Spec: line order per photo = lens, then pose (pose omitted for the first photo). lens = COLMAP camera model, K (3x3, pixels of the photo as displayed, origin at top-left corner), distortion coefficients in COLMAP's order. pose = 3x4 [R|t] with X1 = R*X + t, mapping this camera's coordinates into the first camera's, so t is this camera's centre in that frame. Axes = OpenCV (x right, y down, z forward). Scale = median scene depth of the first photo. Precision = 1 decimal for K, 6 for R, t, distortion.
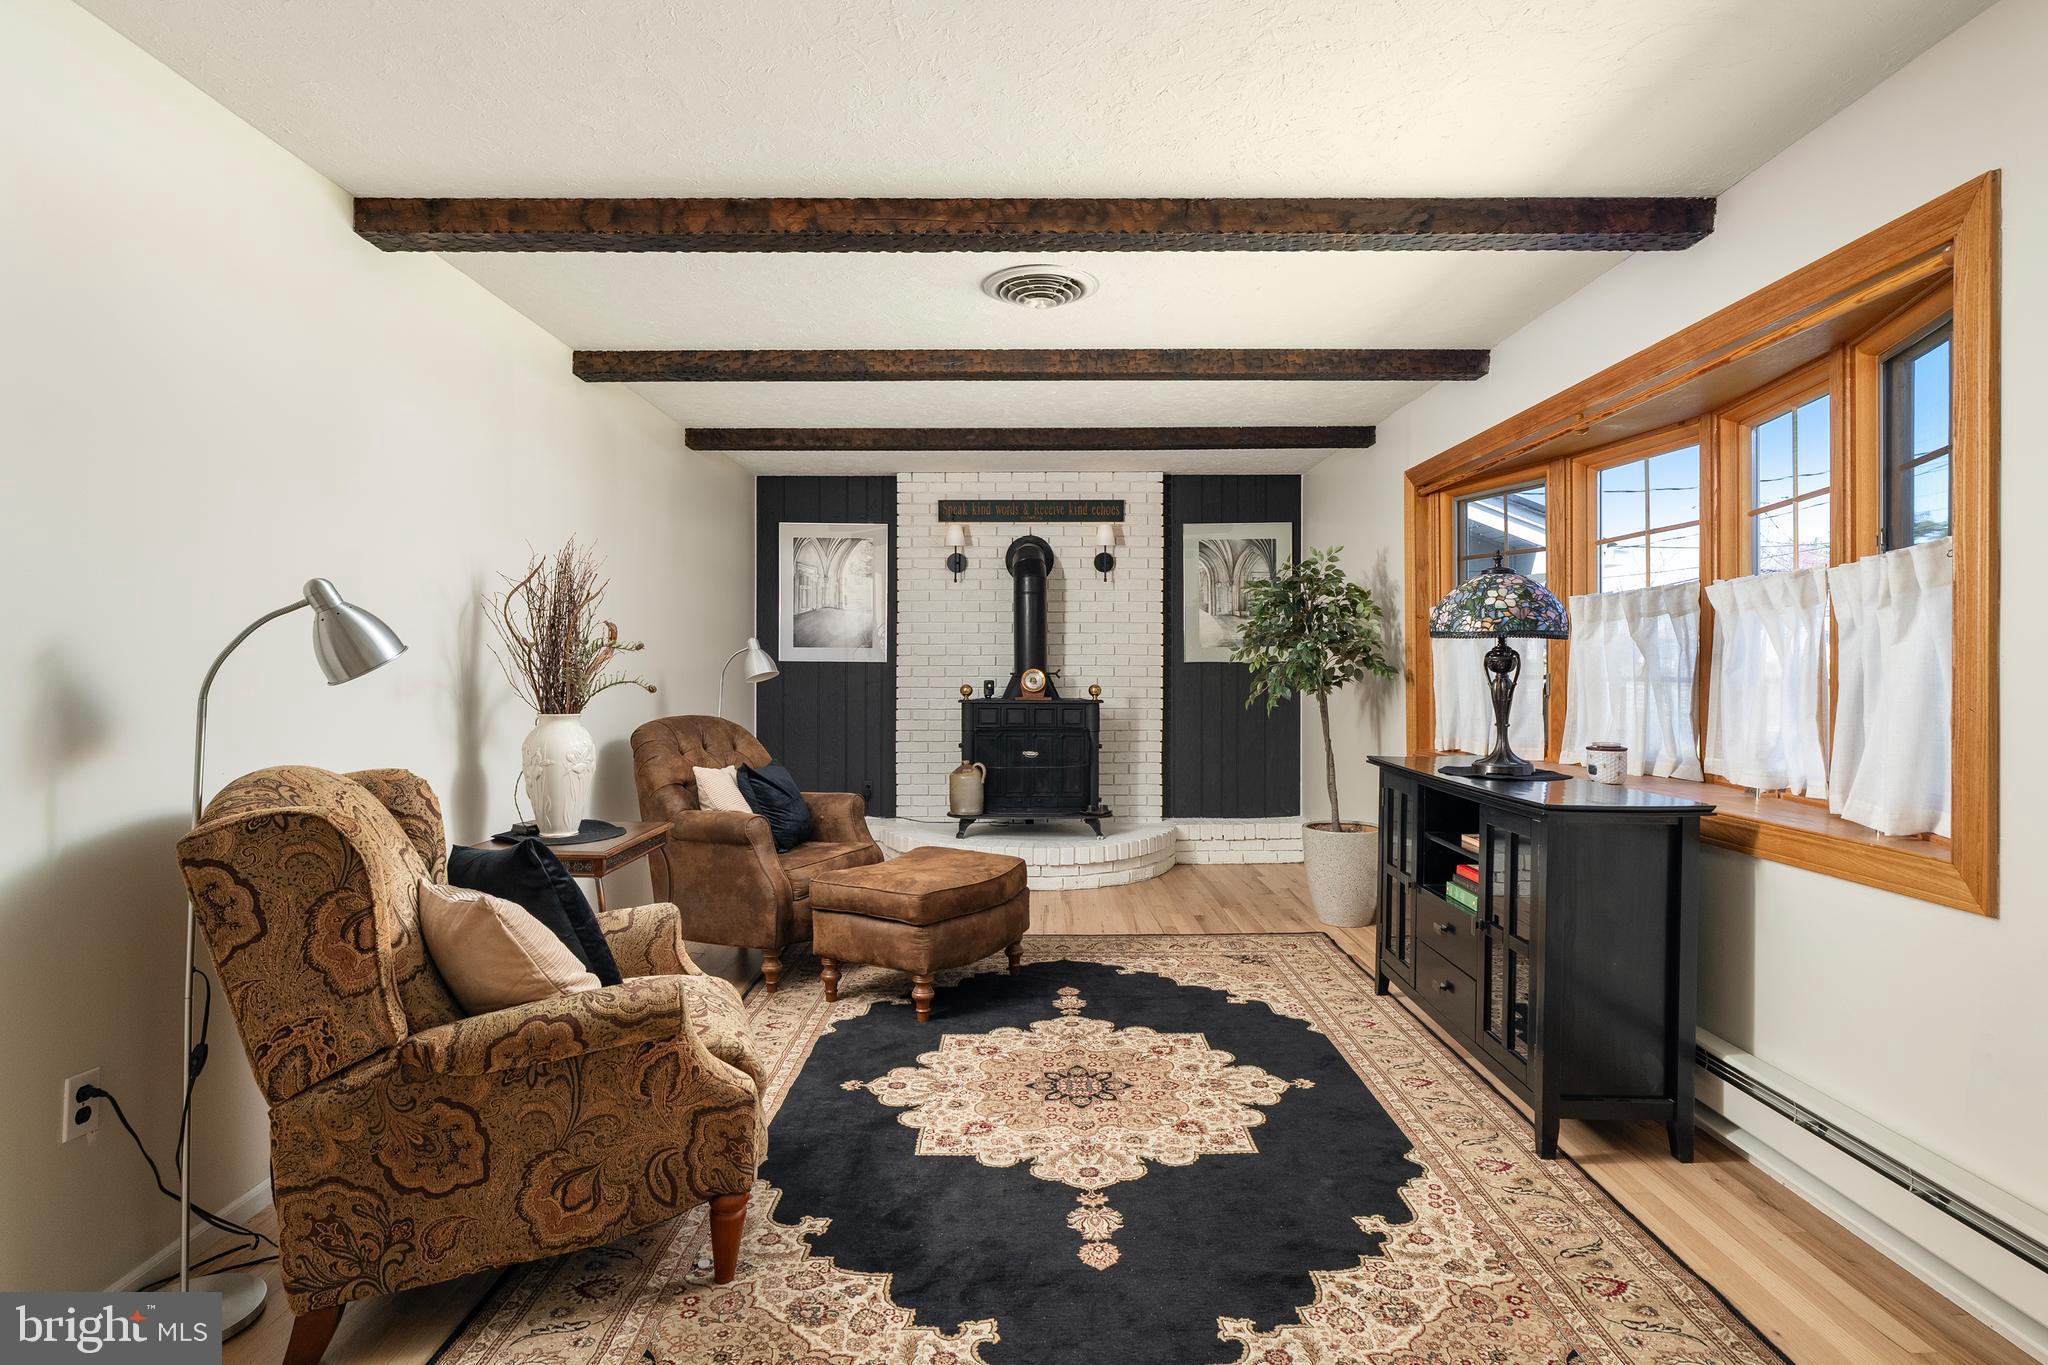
lens RADIAL K [[1052.8, 0, 1022.0], [0, 1052.8, 681.3], [0, 0, 1]] dist [0.003955, 0.000360]
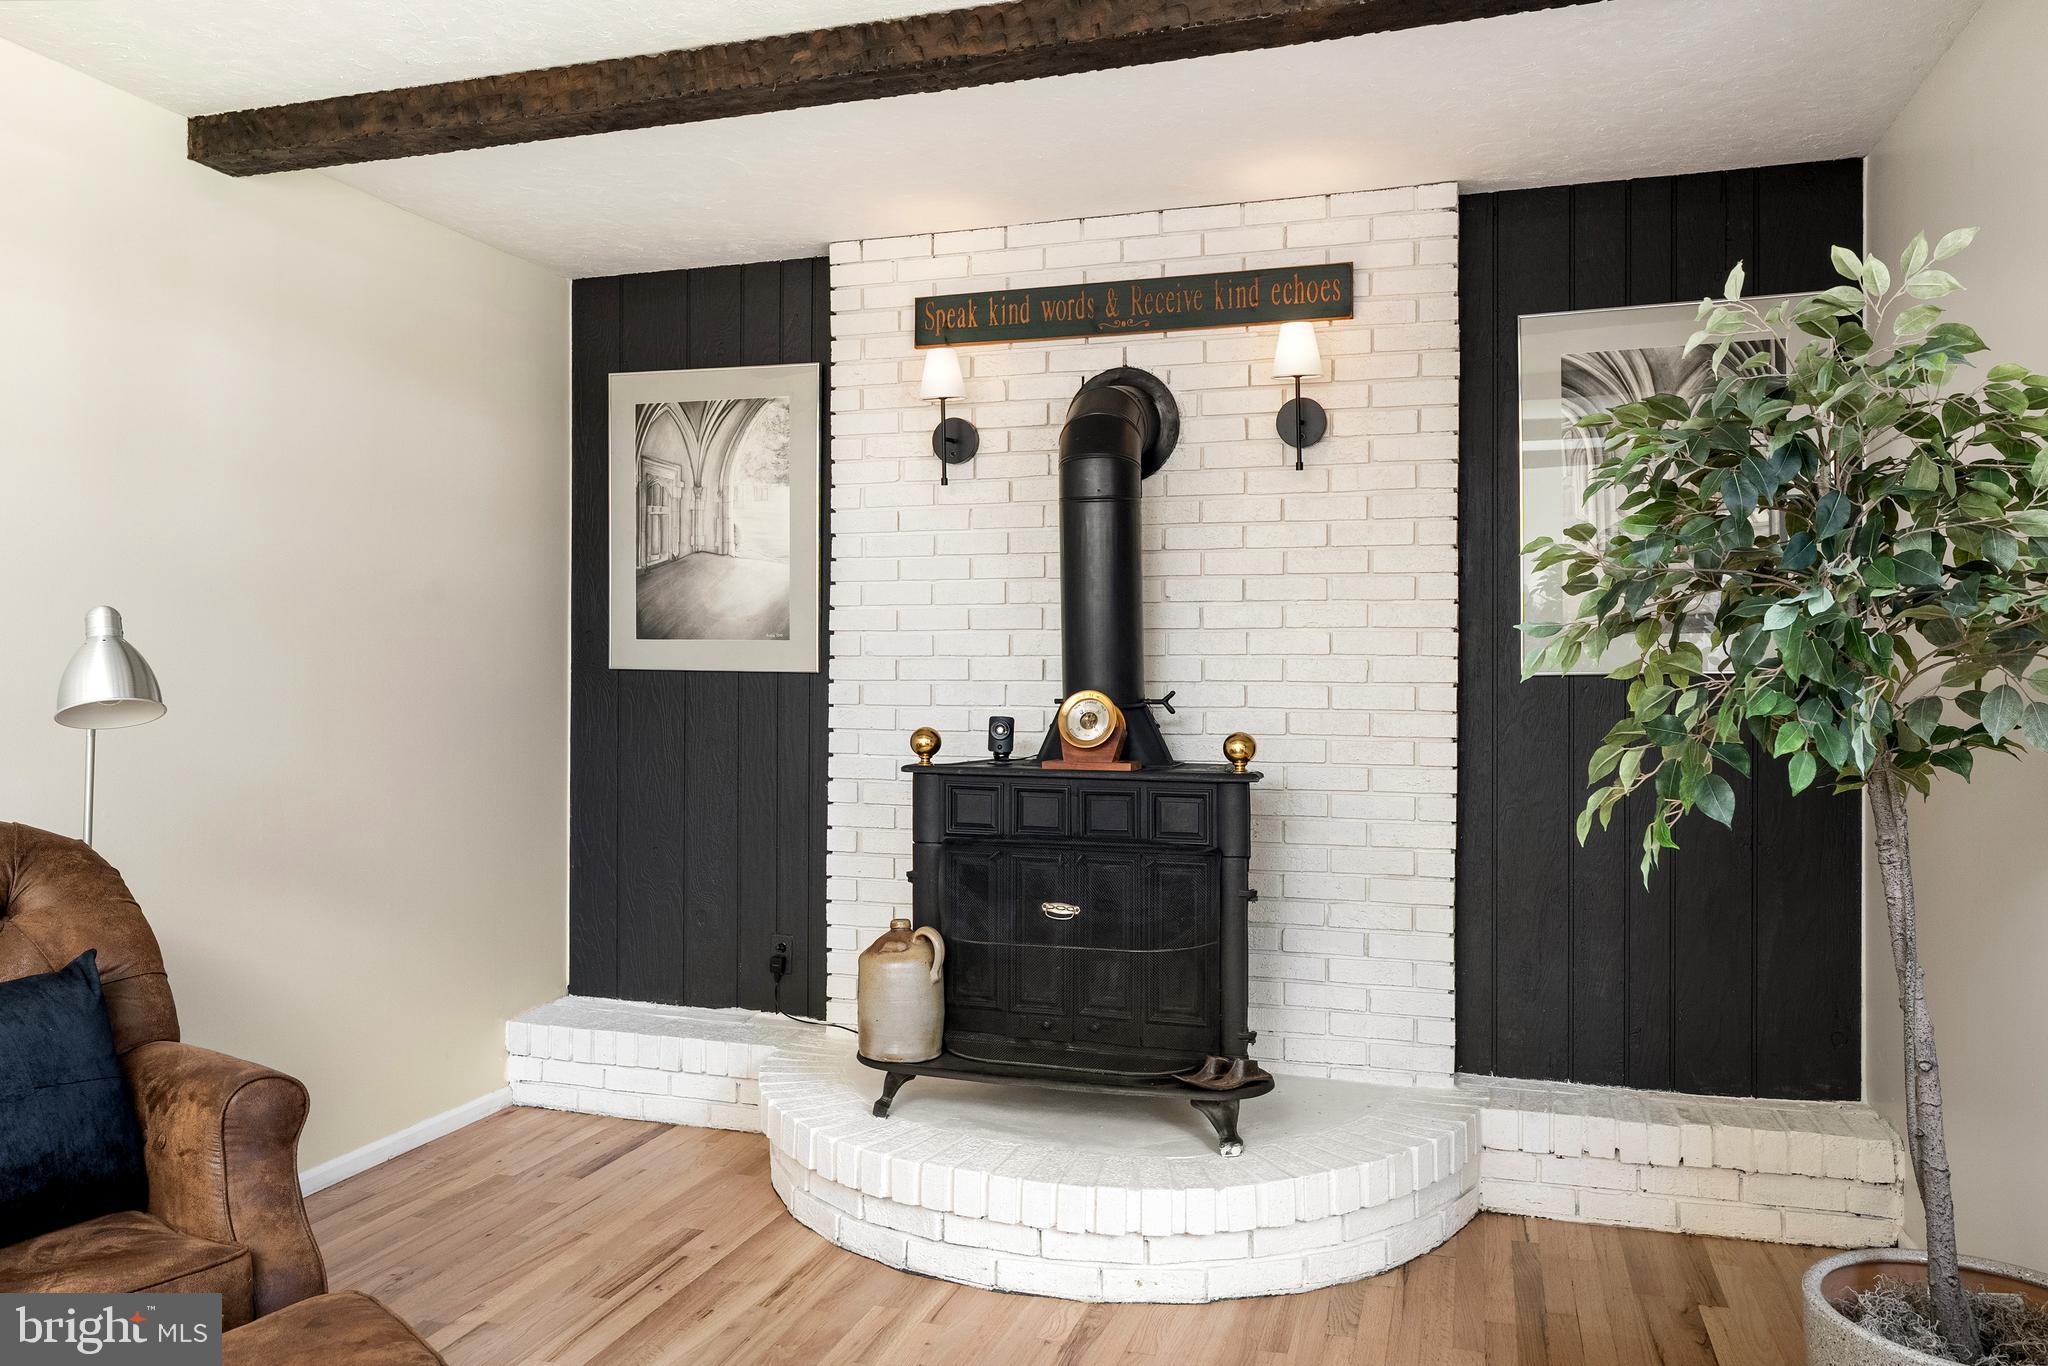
lens RADIAL K [[1473.0, 0, 1024.7], [0, 1473.0, 669.4], [0, 0, 1]] dist [0.004332, -0.003106]
pose [[0.956219, 0.001605, -0.292647, 0.140772], [-0.007280, 0.999806, -0.018307, -0.008727], [0.292561, 0.019636, 0.956045, 0.438076]]
